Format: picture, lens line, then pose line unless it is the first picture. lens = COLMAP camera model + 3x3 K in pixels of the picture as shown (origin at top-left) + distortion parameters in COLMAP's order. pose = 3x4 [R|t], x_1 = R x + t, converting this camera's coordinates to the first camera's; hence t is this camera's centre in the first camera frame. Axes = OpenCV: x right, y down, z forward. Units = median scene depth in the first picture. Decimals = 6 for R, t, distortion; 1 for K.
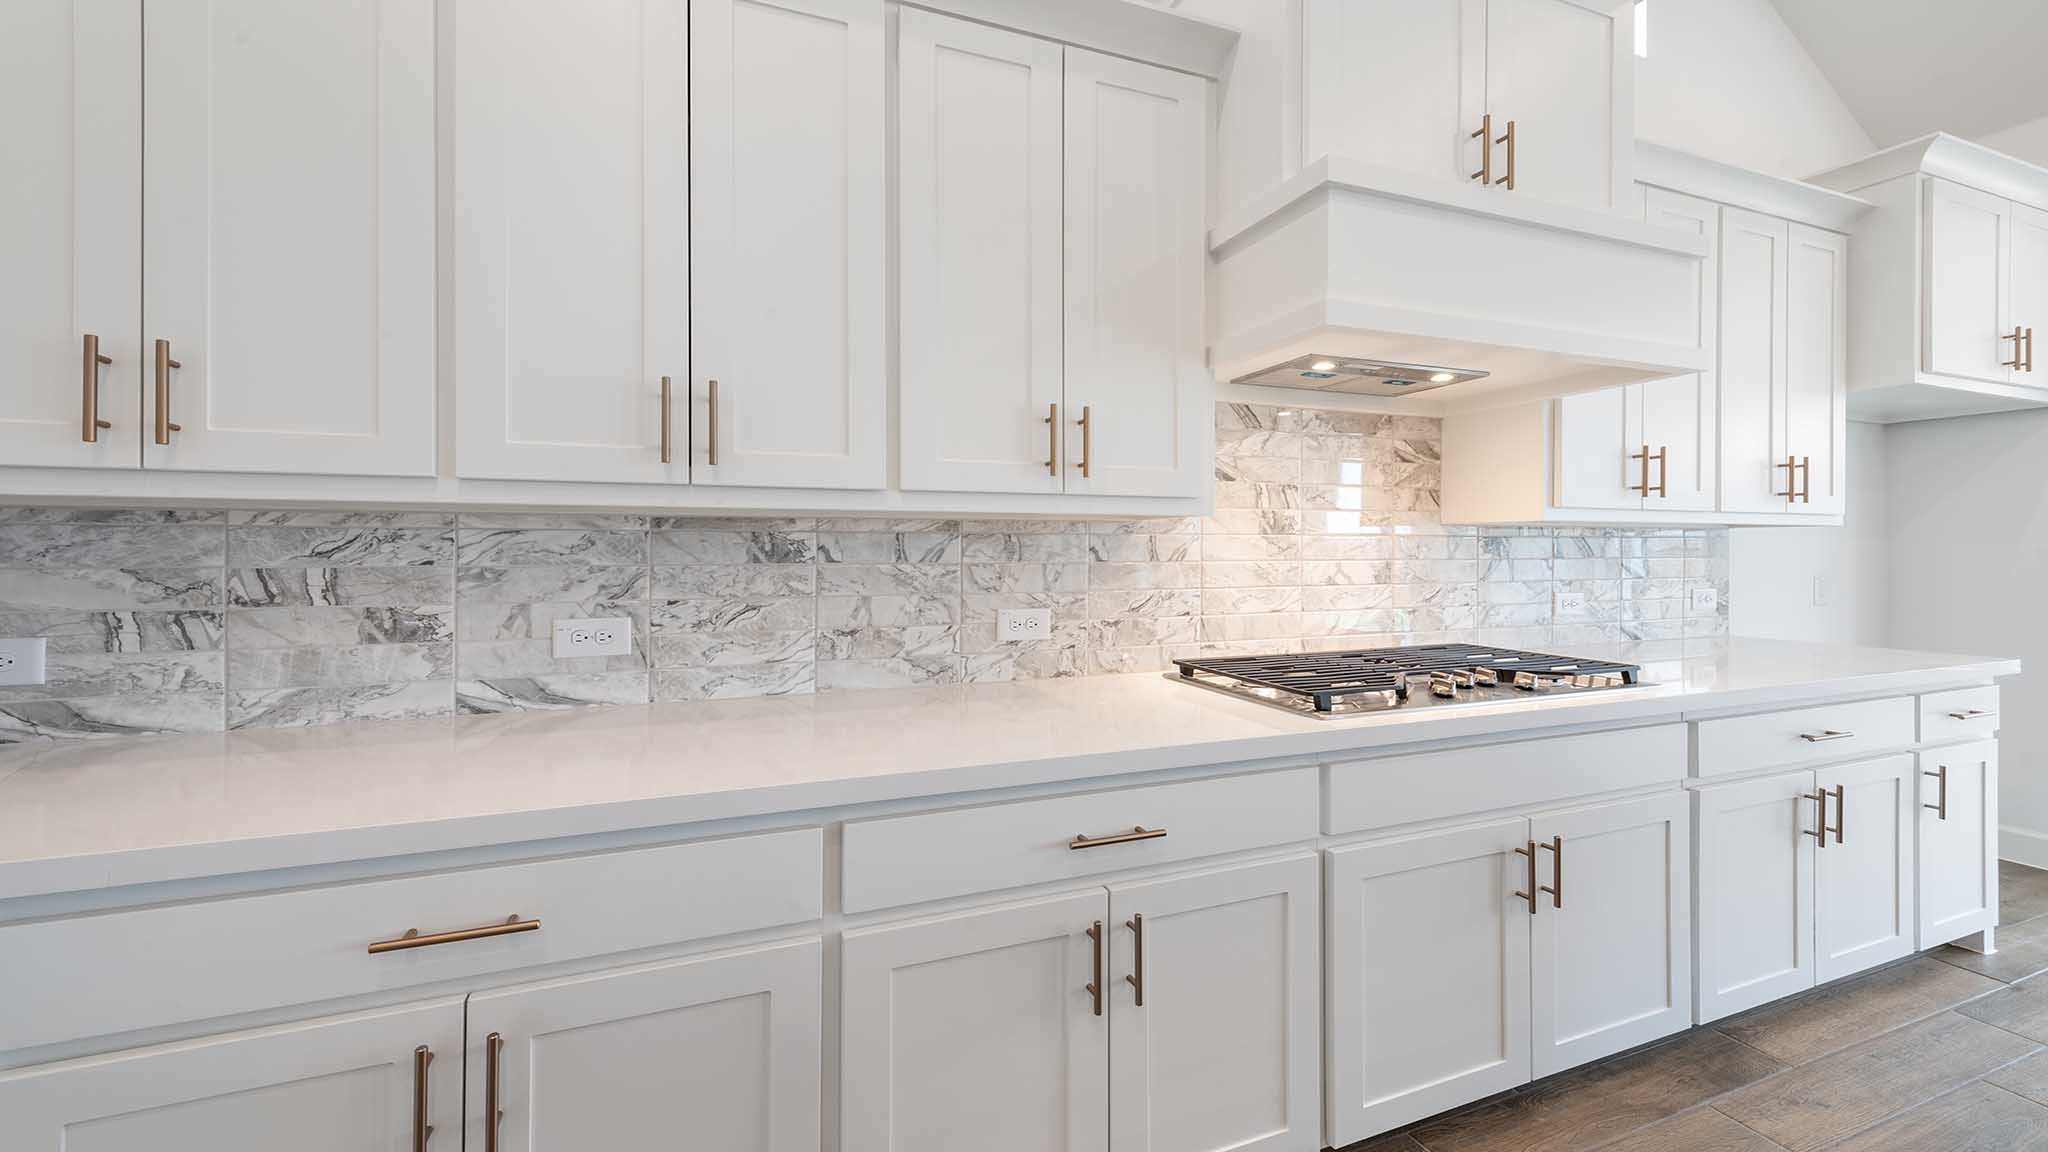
lens RADIAL K [[835.5, 0, 1026.0], [0, 835.5, 548.6], [0, 0, 1]] dist [0.000169, -0.001380]
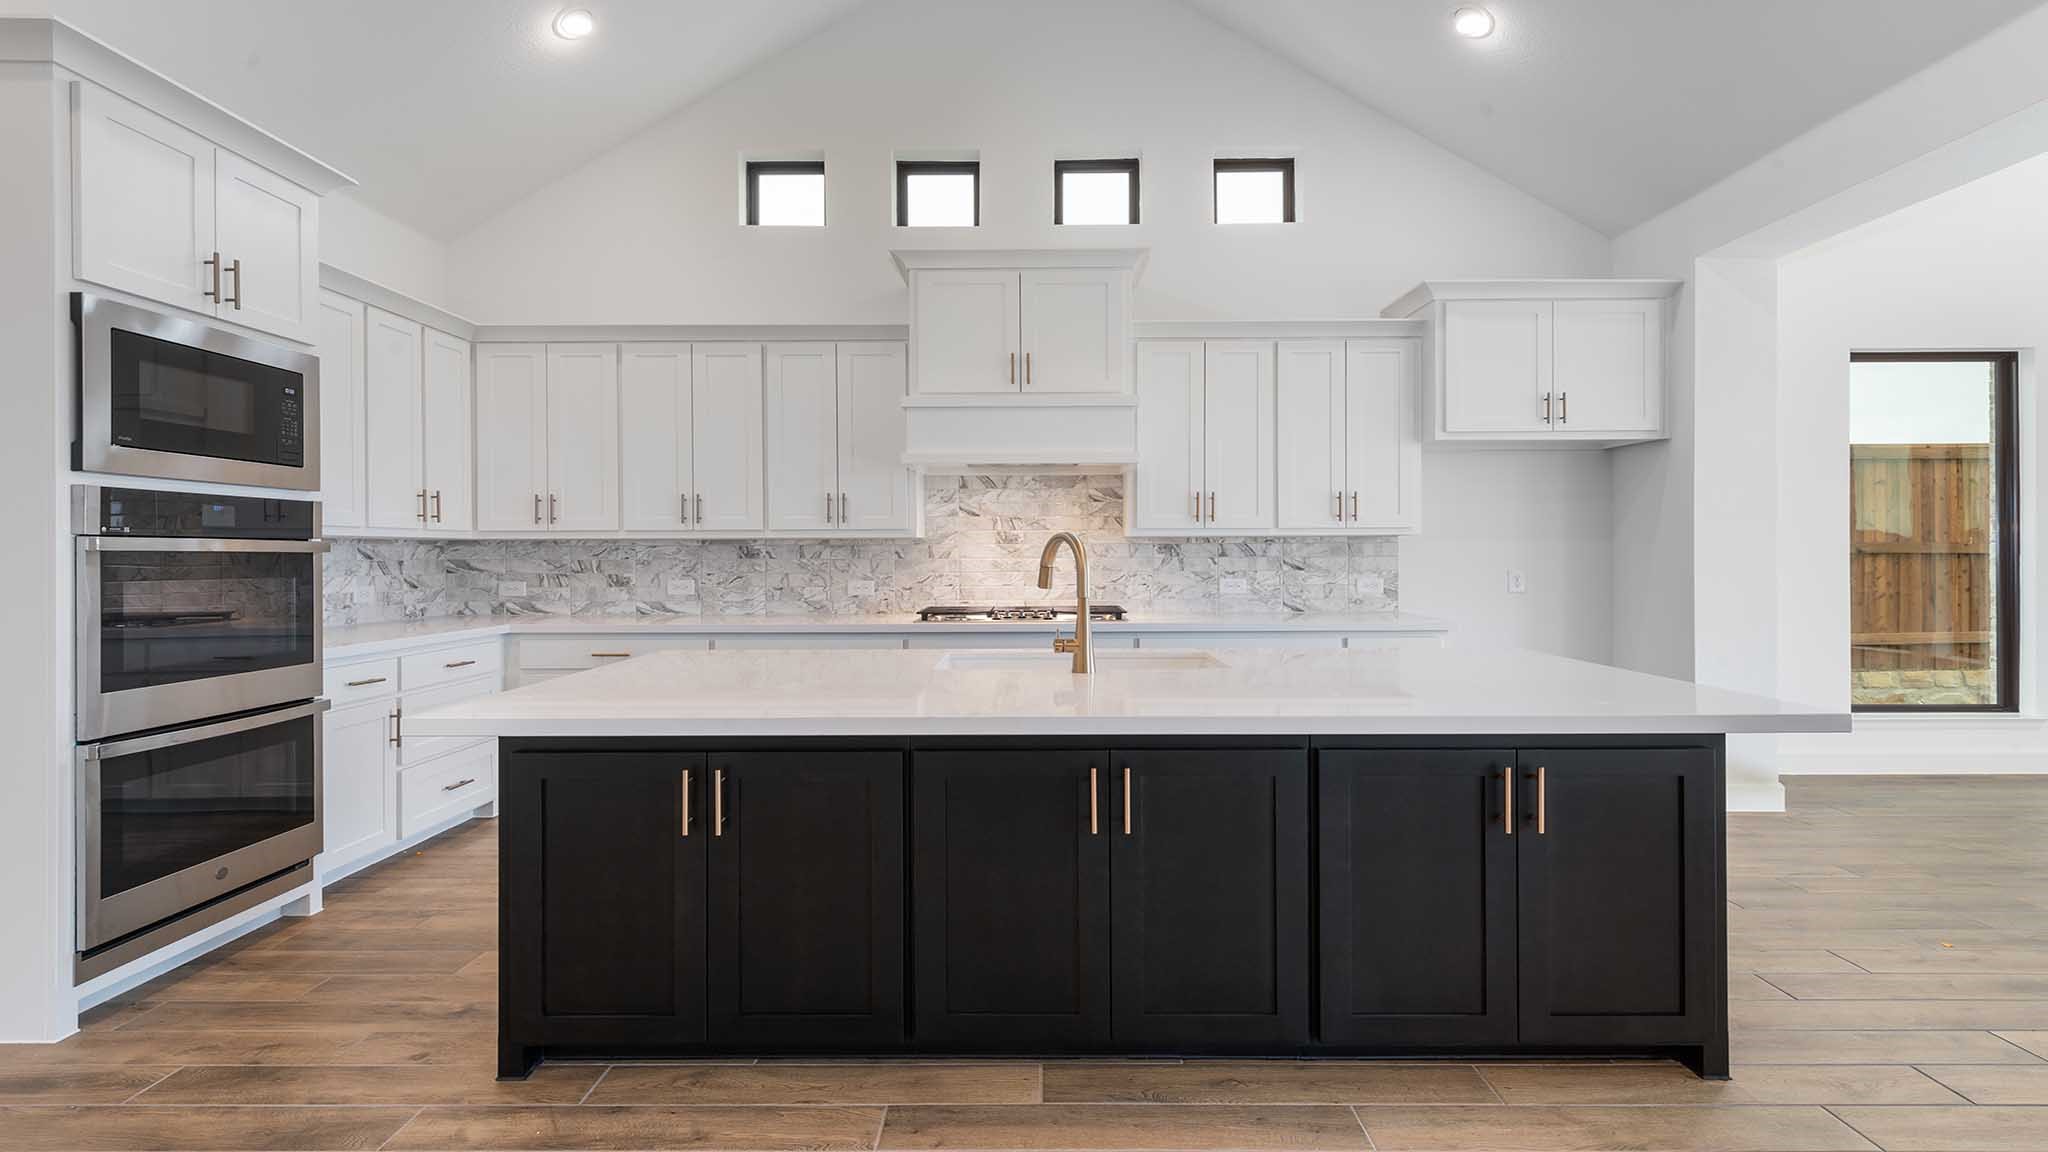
lens RADIAL K [[1041.5, 0, 1028.4], [0, 1041.5, 561.9], [0, 0, 1]] dist [0.001809, 0.000547]
pose [[0.924440, -0.002777, -0.381317, 1.320749], [0.004110, 0.999988, 0.002681, 0.018082], [0.381305, -0.004046, 0.924441, -1.215079]]
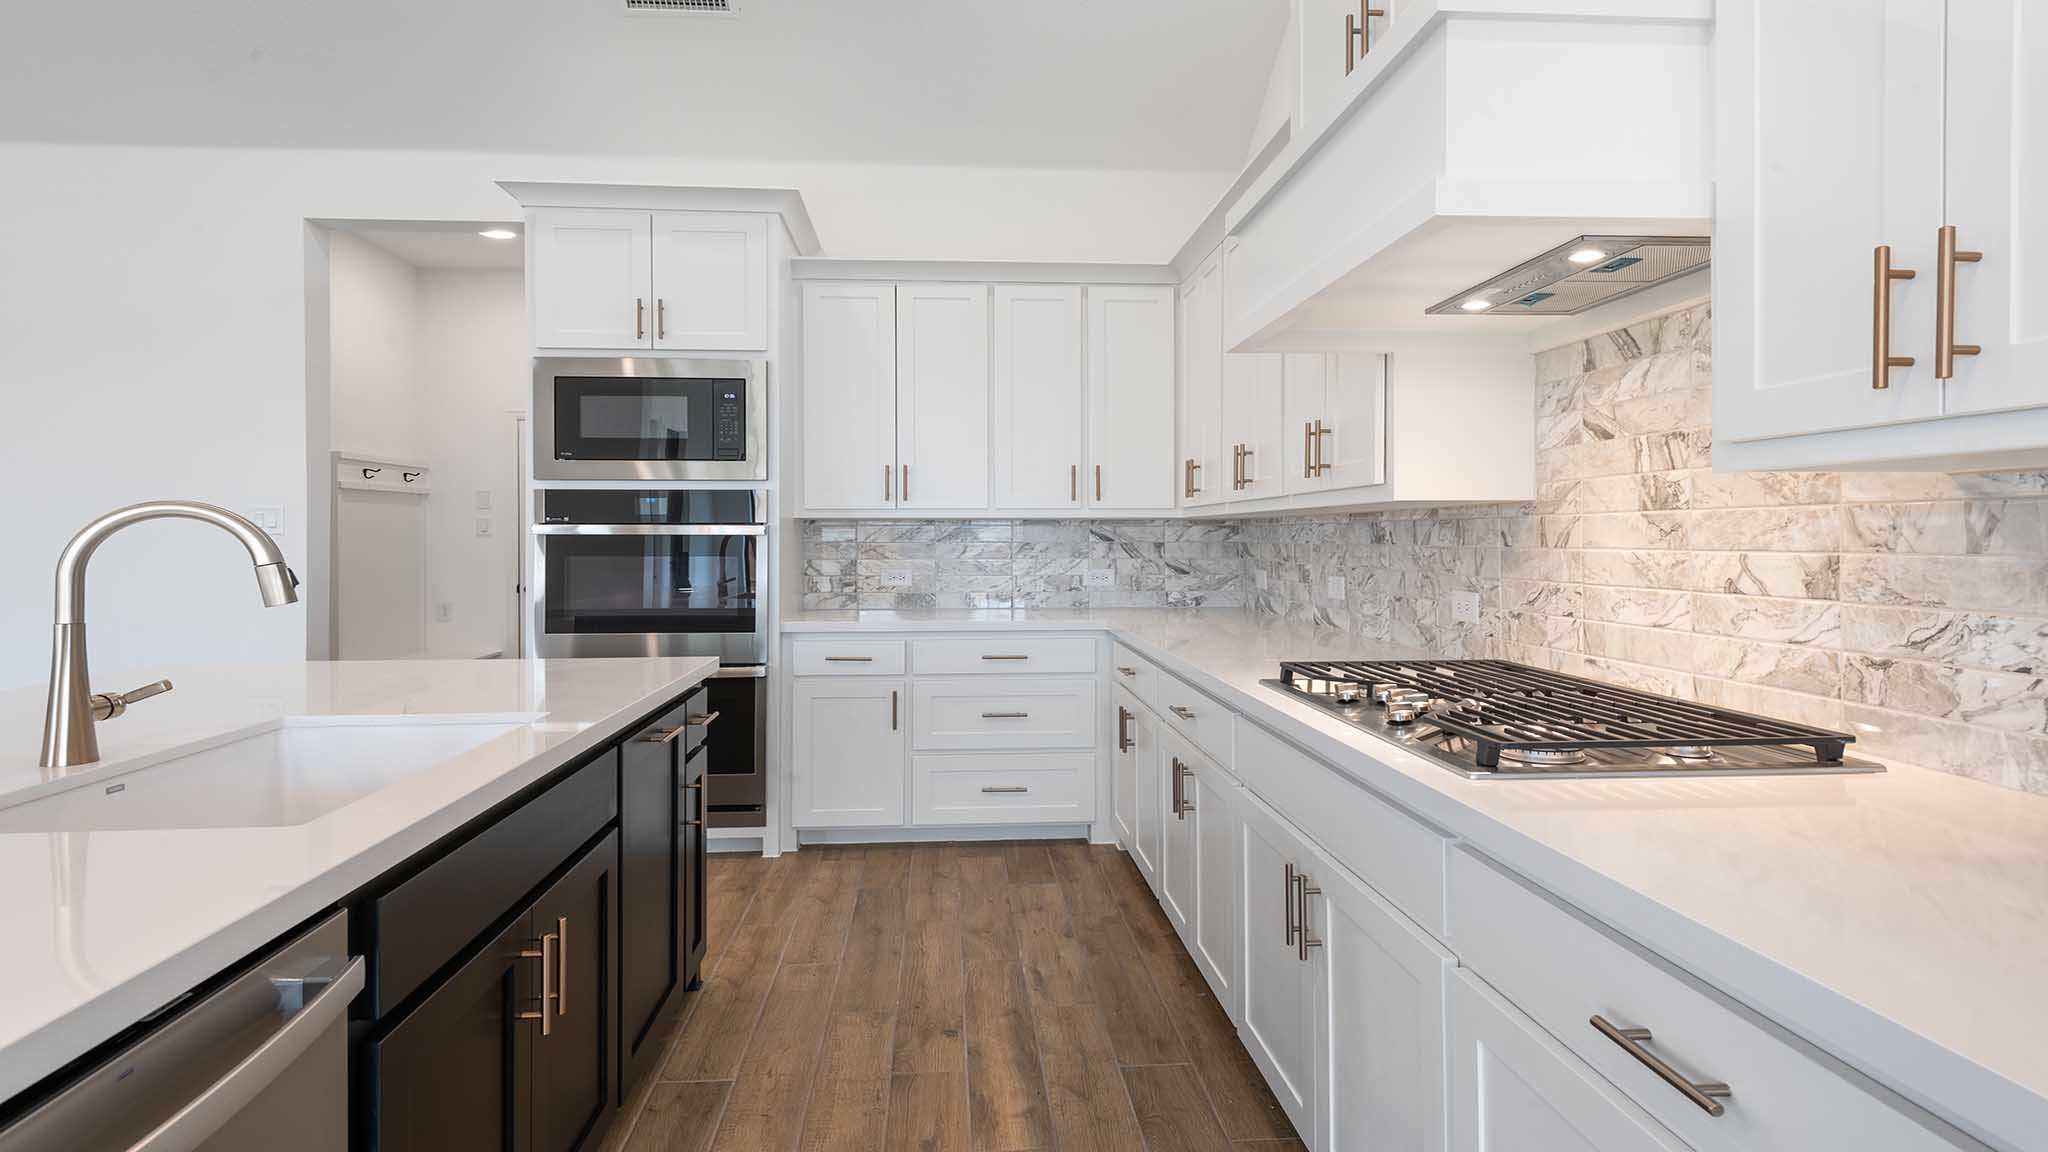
lens RADIAL K [[1124.5, 0, 1021.3], [0, 1124.5, 541.2], [0, 0, 1]] dist [0.000366, 0.000440]
pose [[-0.309807, 0.001001, -0.950799, 1.398047], [-0.003910, 0.999990, 0.002327, 0.008135], [0.950791, 0.004438, -0.309800, 0.853255]]
